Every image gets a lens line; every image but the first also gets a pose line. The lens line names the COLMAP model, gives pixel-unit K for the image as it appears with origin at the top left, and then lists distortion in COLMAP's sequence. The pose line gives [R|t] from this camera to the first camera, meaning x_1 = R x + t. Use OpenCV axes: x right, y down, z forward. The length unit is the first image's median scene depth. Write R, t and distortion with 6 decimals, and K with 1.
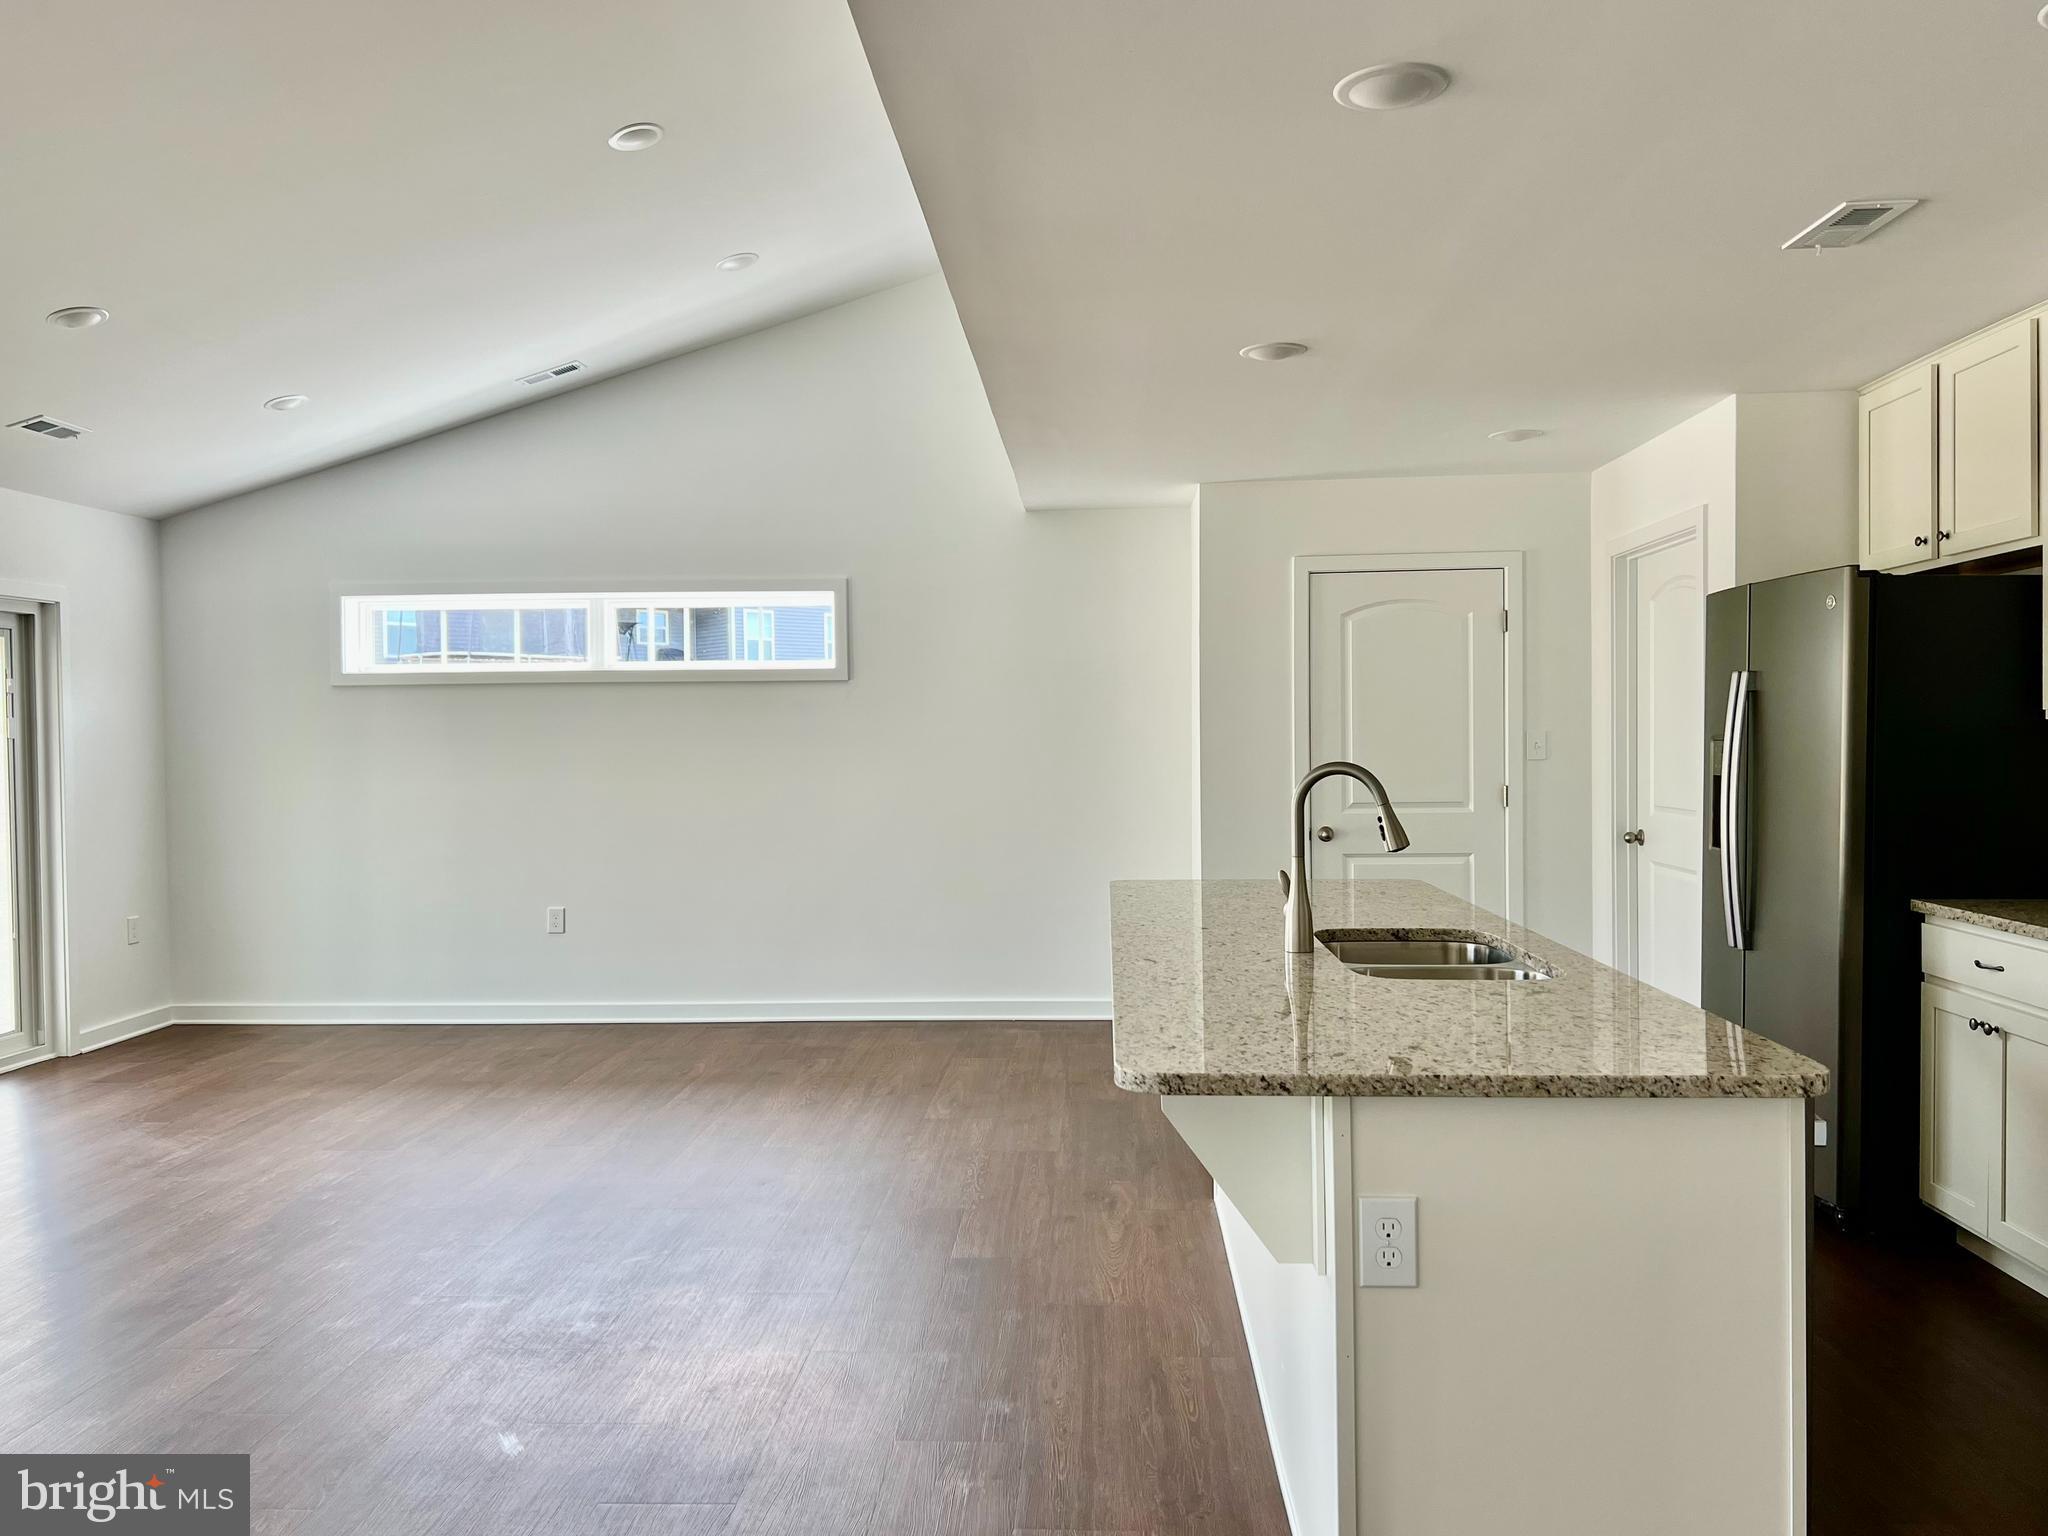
lens RADIAL K [[1545.8, 0, 1029.0], [0, 1545.8, 769.9], [0, 0, 1]] dist [0.054506, -0.061478]
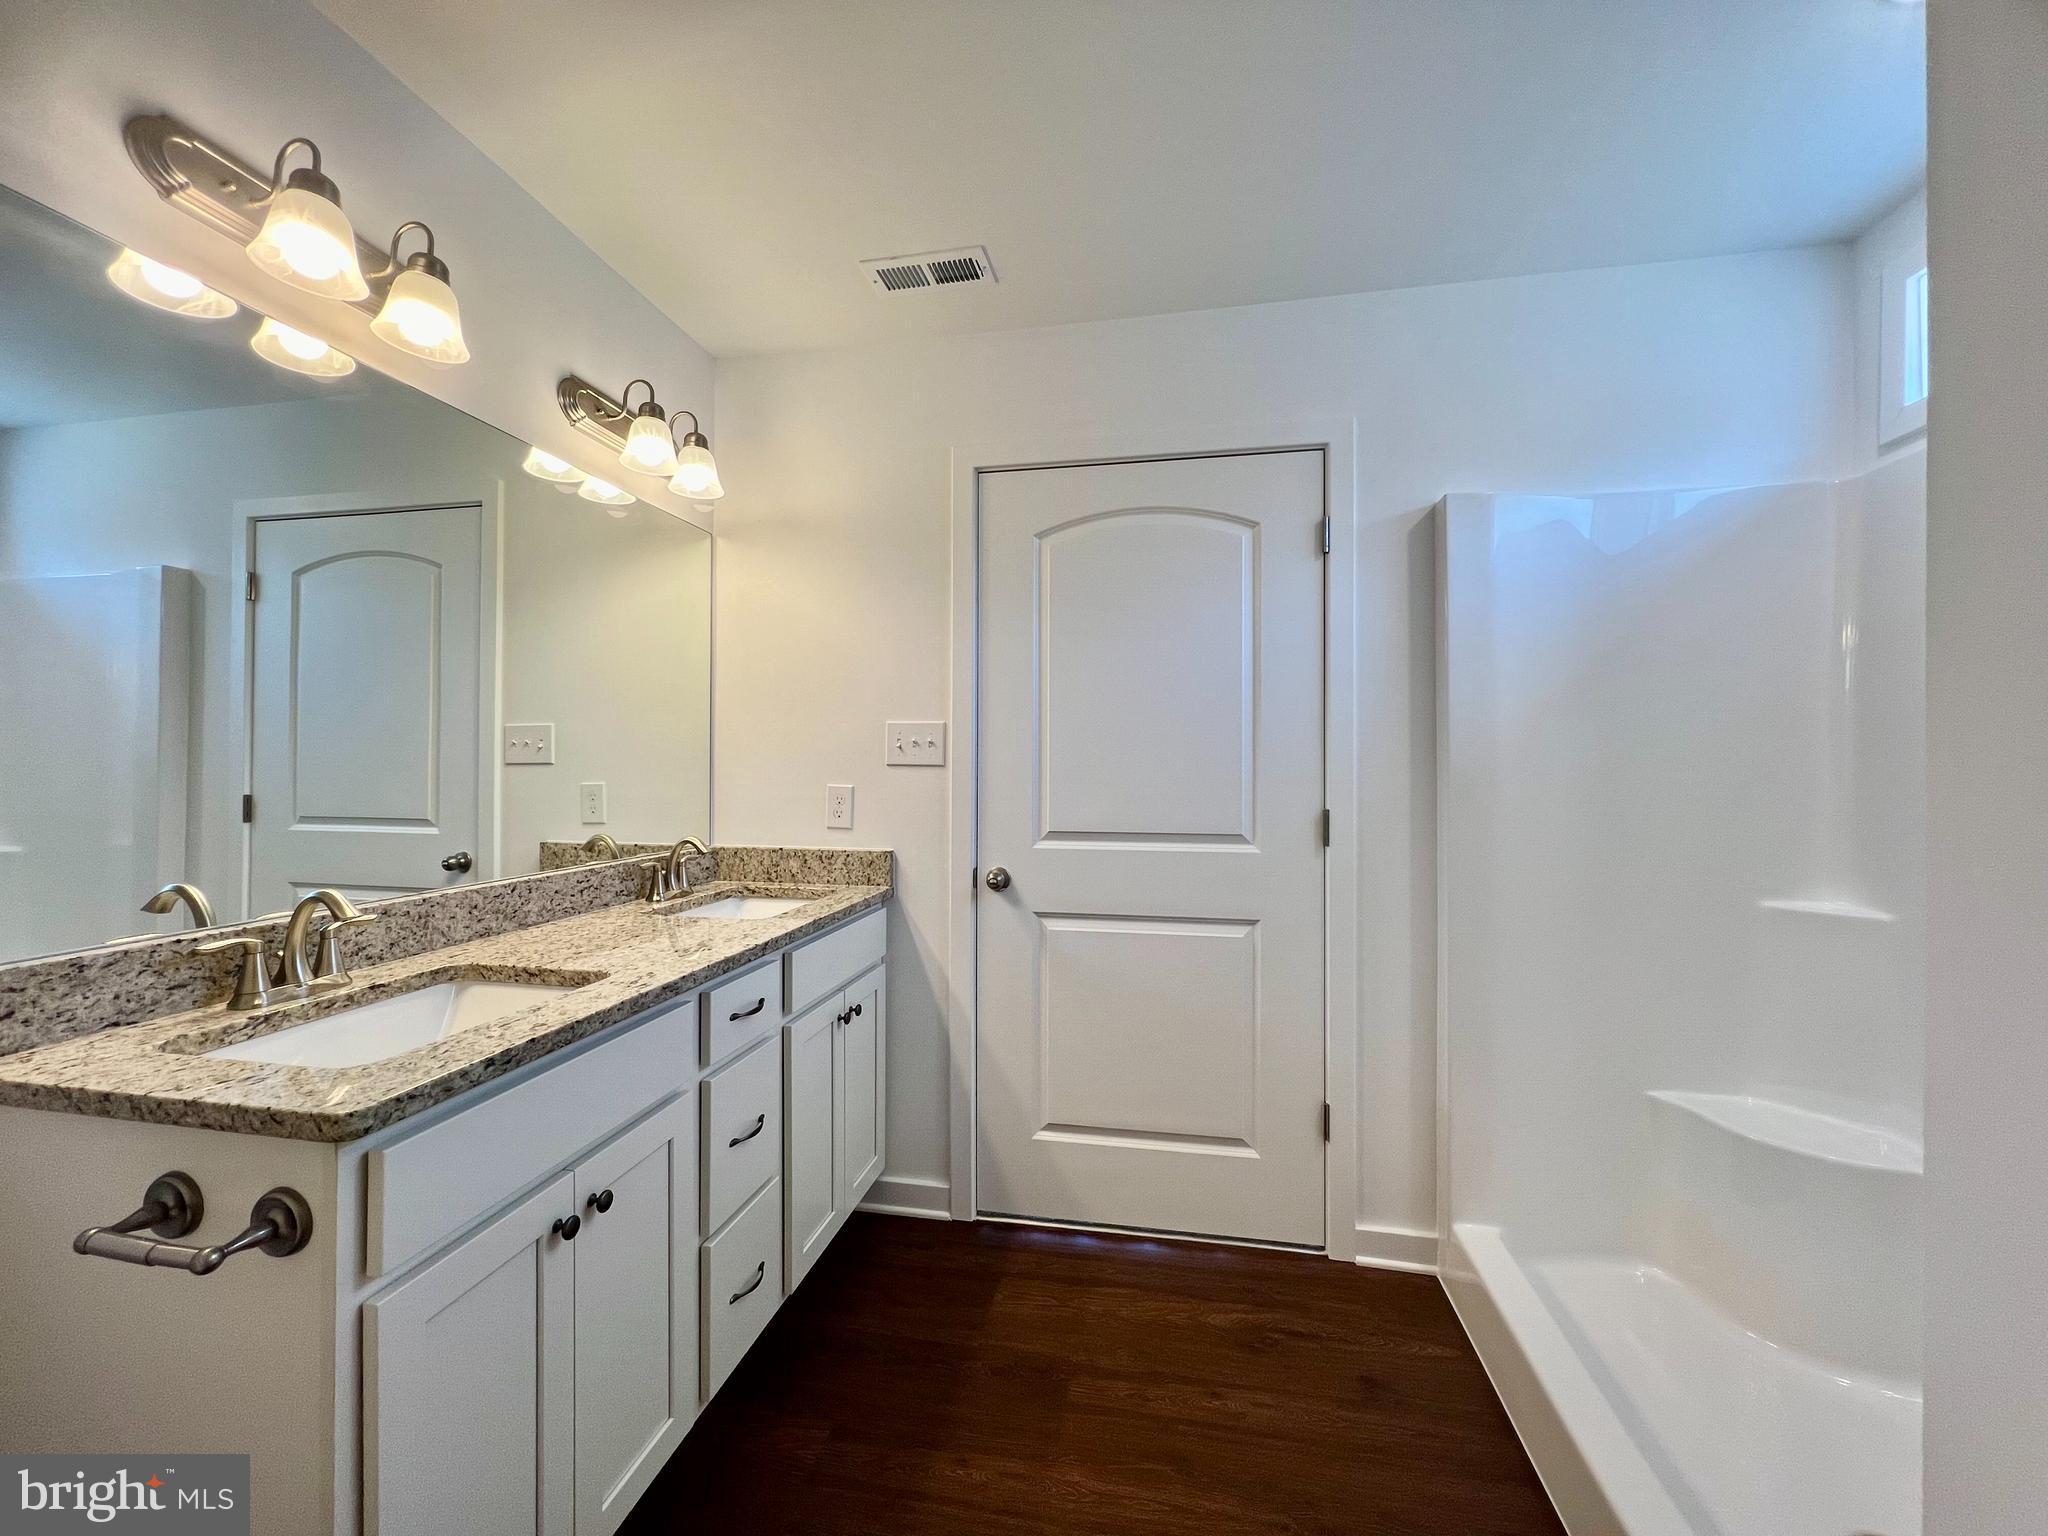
lens RADIAL K [[829.2, 0, 1016.1], [0, 829.2, 761.7], [0, 0, 1]] dist [-0.000356, 0.000546]
pose [[0.989142, 0.003783, -0.146914, 0.317704], [-0.007993, 0.999574, -0.028080, 0.009070], [0.146746, 0.028949, 0.988751, 0.914890]]
